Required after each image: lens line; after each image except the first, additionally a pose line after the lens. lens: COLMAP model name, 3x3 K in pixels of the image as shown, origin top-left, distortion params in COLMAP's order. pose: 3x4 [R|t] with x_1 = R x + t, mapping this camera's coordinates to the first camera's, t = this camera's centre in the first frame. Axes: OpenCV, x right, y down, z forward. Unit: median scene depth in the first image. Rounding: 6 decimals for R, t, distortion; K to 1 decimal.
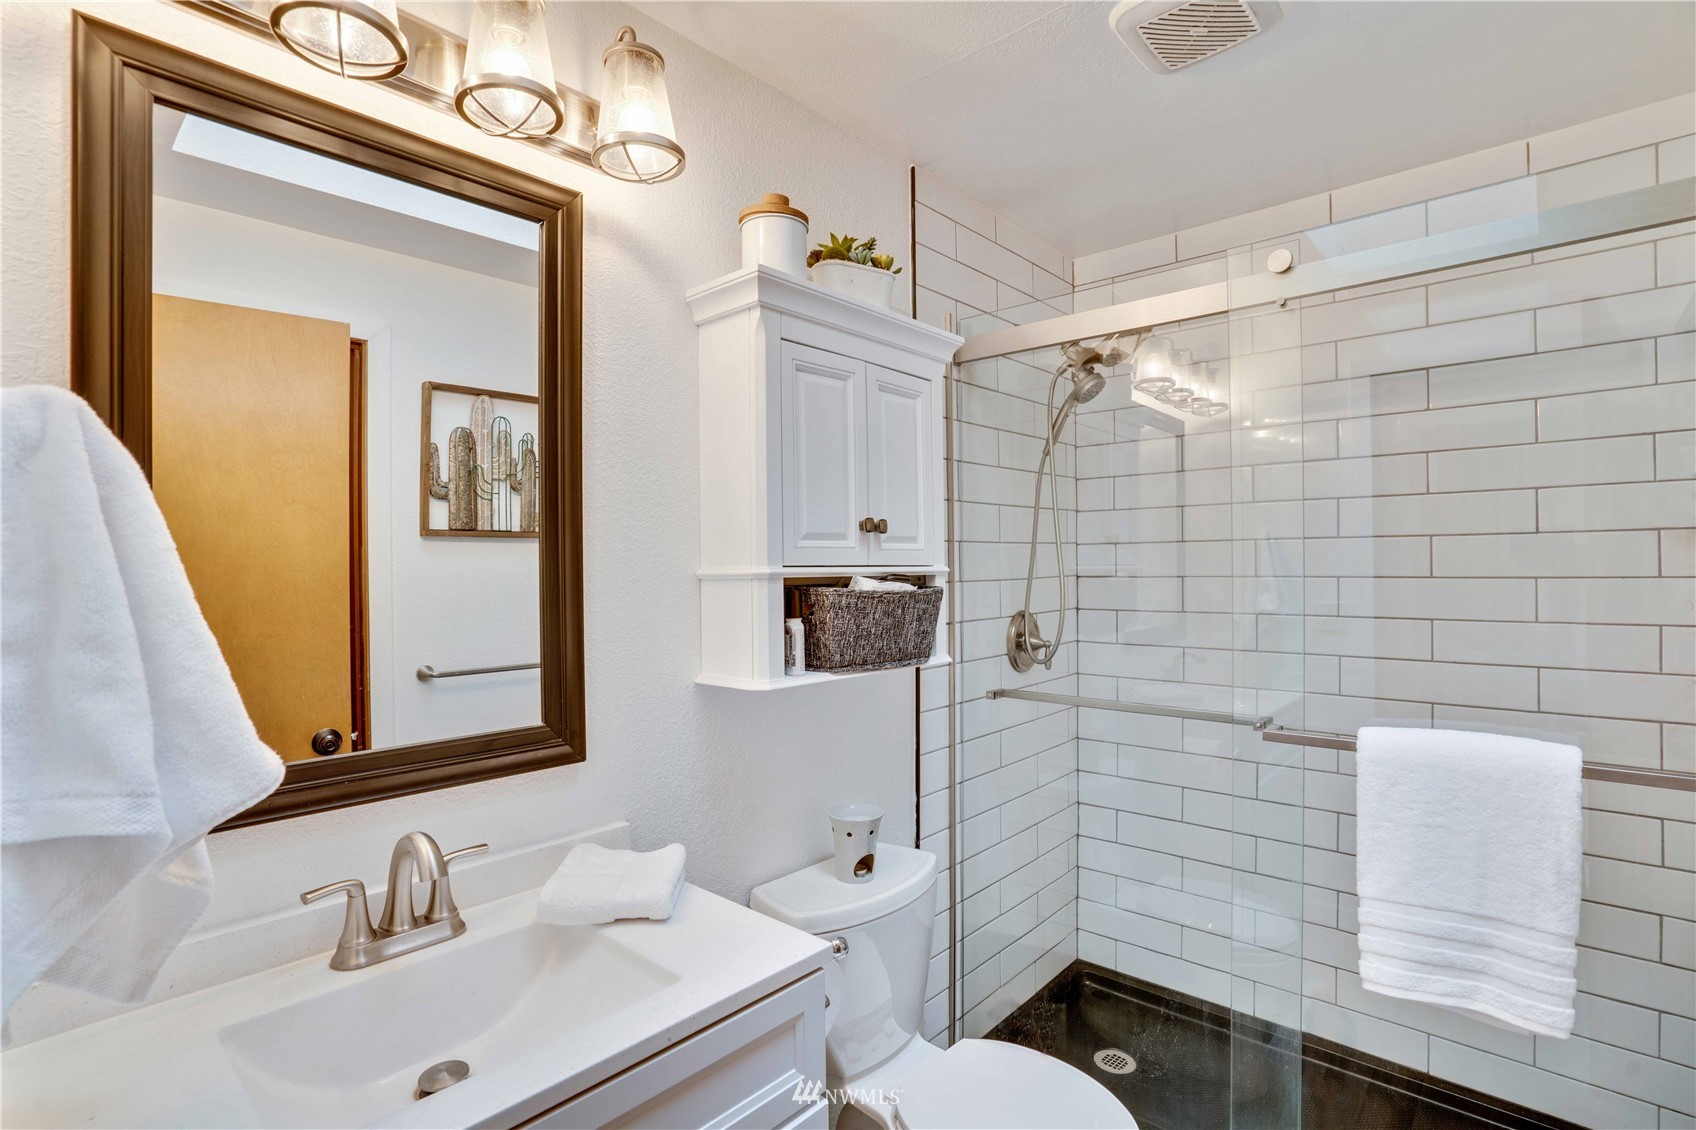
lens RADIAL K [[820.9, 0, 841.0], [0, 820.9, 563.8], [0, 0, 1]] dist [-0.032935, 0.006575]
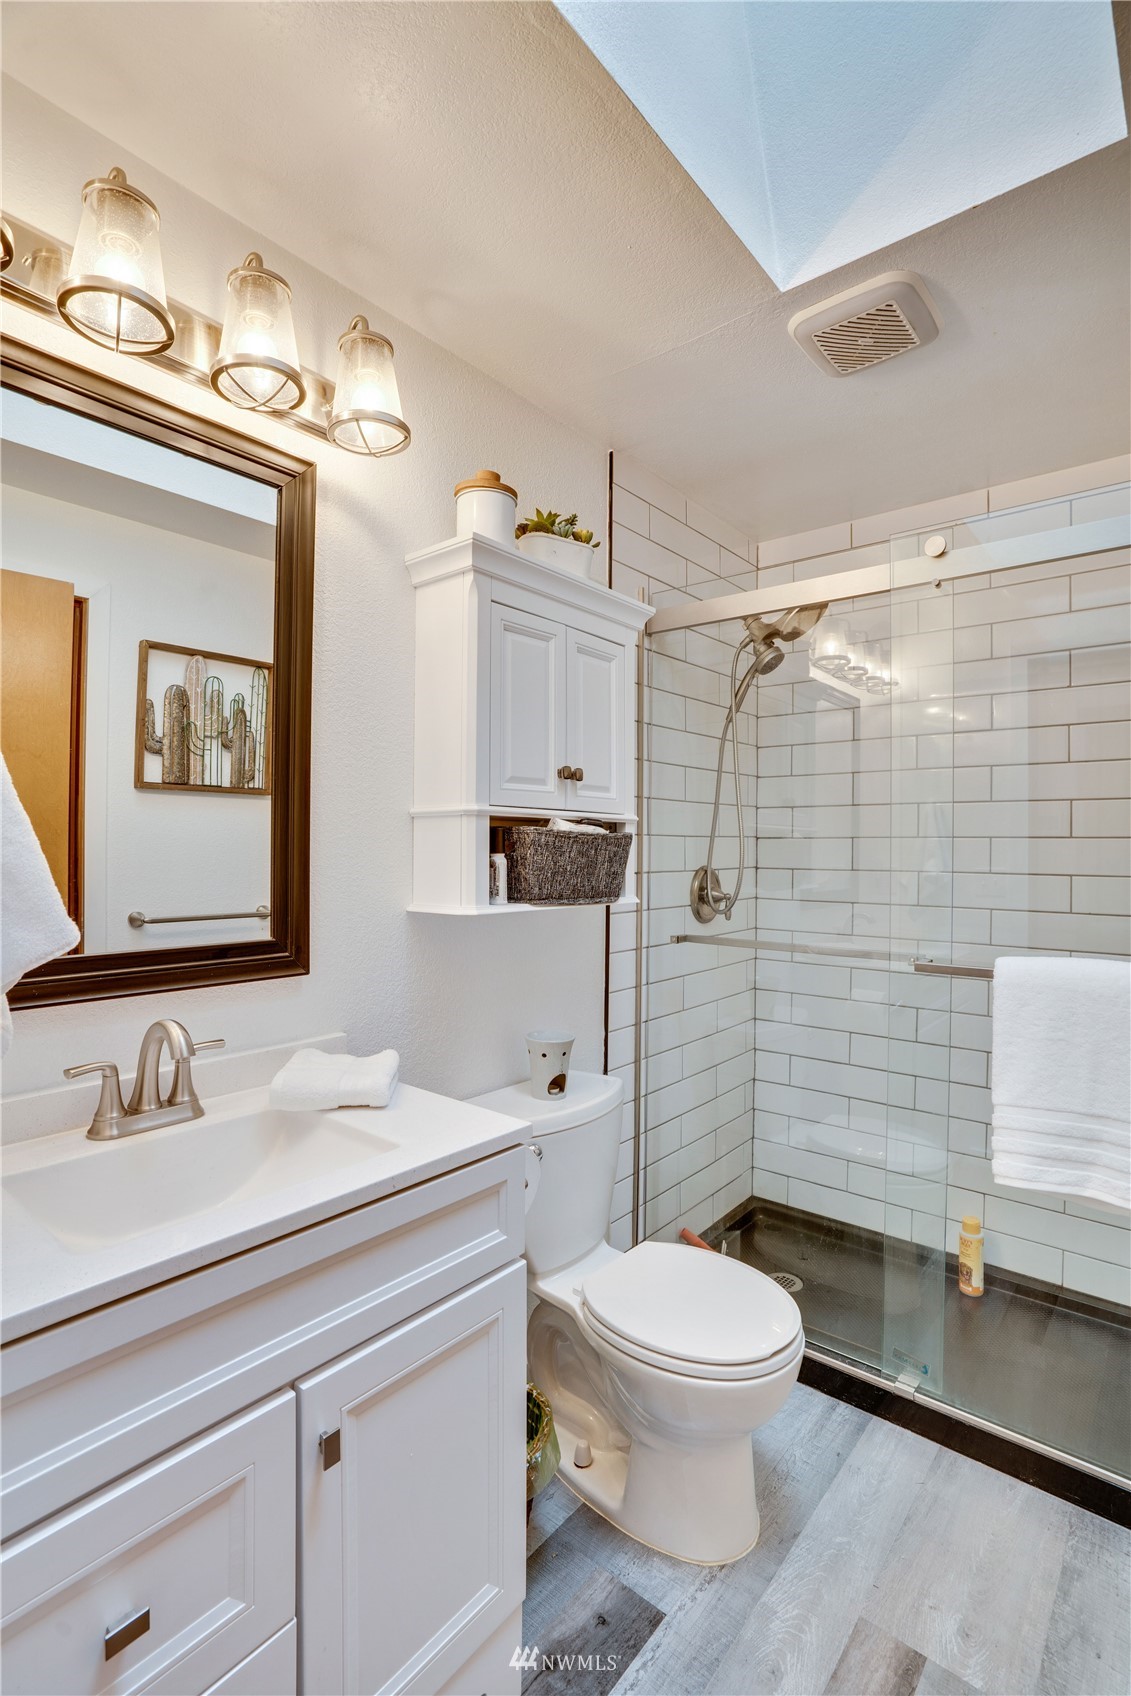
lens RADIAL K [[820.9, 0, 566.6], [0, 820.9, 845.4], [0, 0, 1]] dist [-0.032935, 0.006575]
pose [[0.998915, 0.016867, 0.043418, -0.012796], [-0.016704, 0.999852, -0.004114, 0.055674], [-0.043481, 0.003384, 0.999049, -0.105625]]
